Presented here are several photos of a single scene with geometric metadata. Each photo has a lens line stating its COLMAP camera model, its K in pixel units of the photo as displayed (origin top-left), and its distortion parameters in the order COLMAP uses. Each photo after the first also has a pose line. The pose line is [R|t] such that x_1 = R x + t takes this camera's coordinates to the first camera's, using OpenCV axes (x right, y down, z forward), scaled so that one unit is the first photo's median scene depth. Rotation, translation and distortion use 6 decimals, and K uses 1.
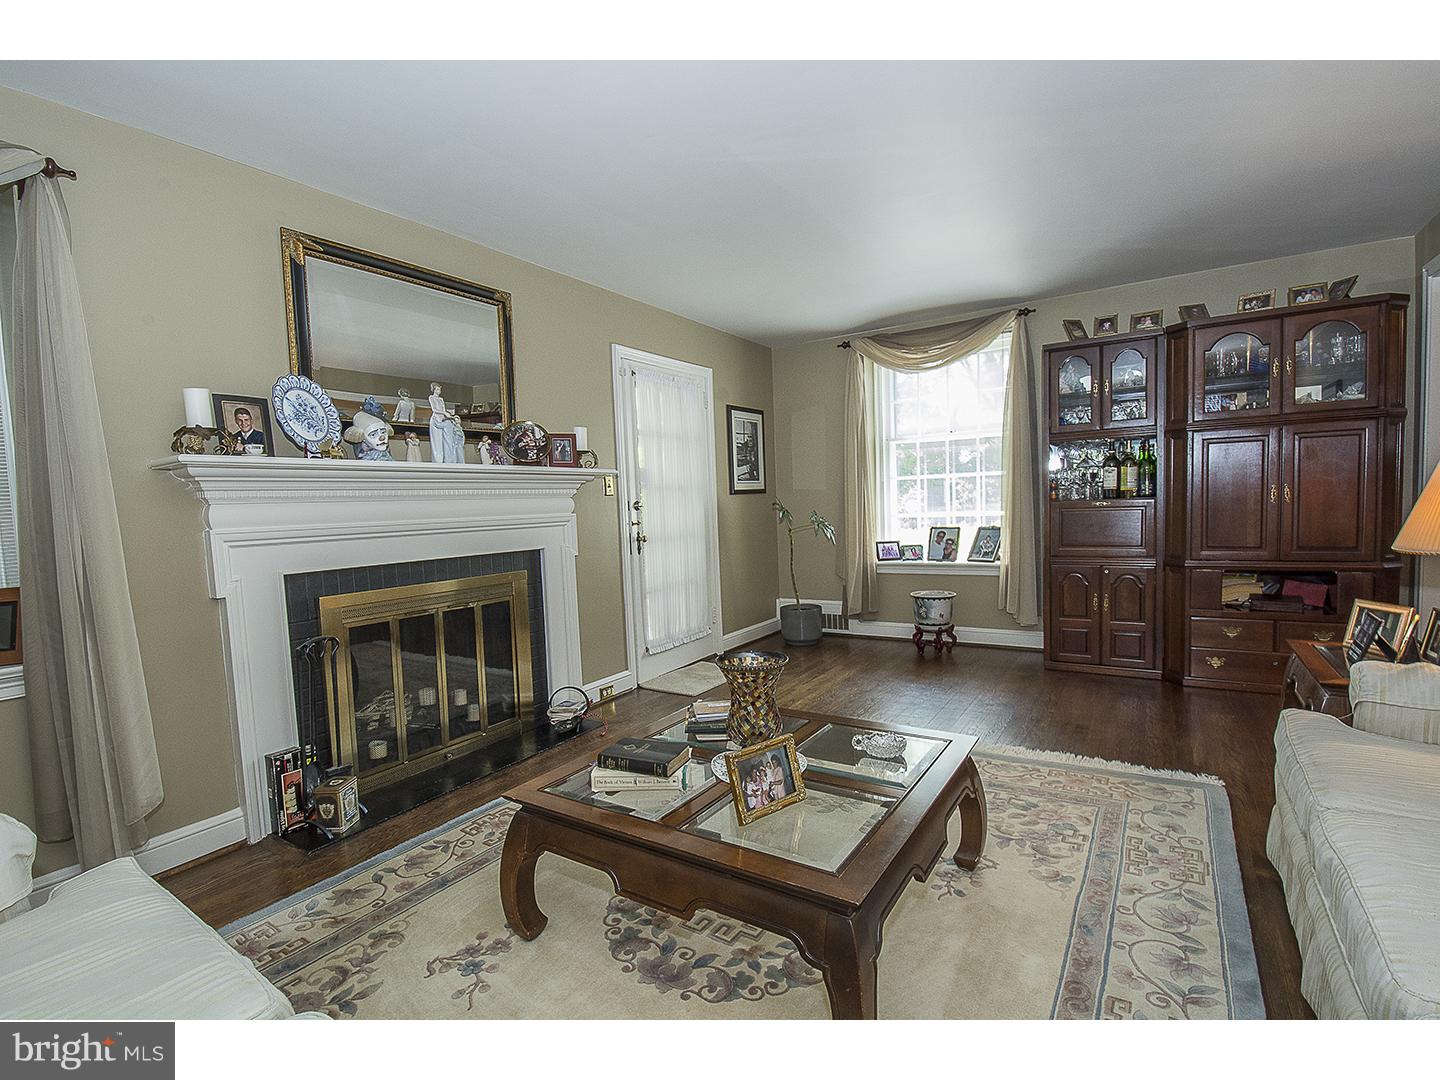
lens RADIAL K [[661.8, 0, 723.4], [0, 661.8, 544.8], [0, 0, 1]] dist [-0.000596, -0.000294]
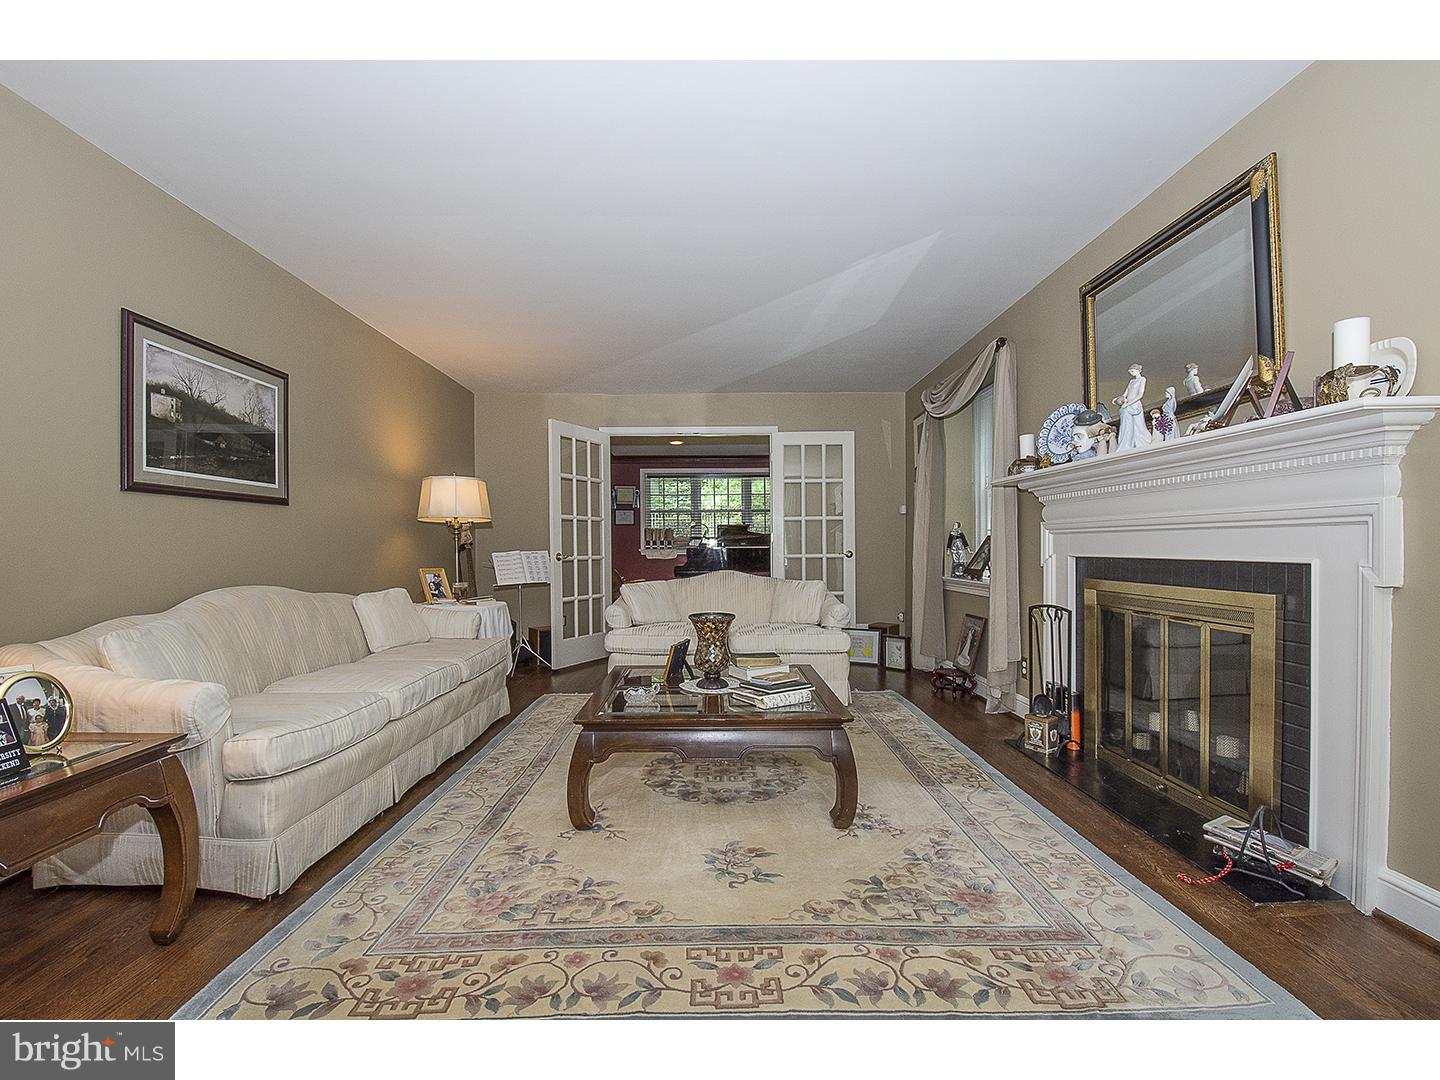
lens RADIAL K [[661.8, 0, 723.4], [0, 661.8, 544.8], [0, 0, 1]] dist [-0.000596, -0.000294]
pose [[-0.825025, 0.042512, -0.563495, 0.495256], [0.003561, 0.997538, 0.070044, -0.055700], [0.565085, 0.055782, -0.823145, 1.284348]]
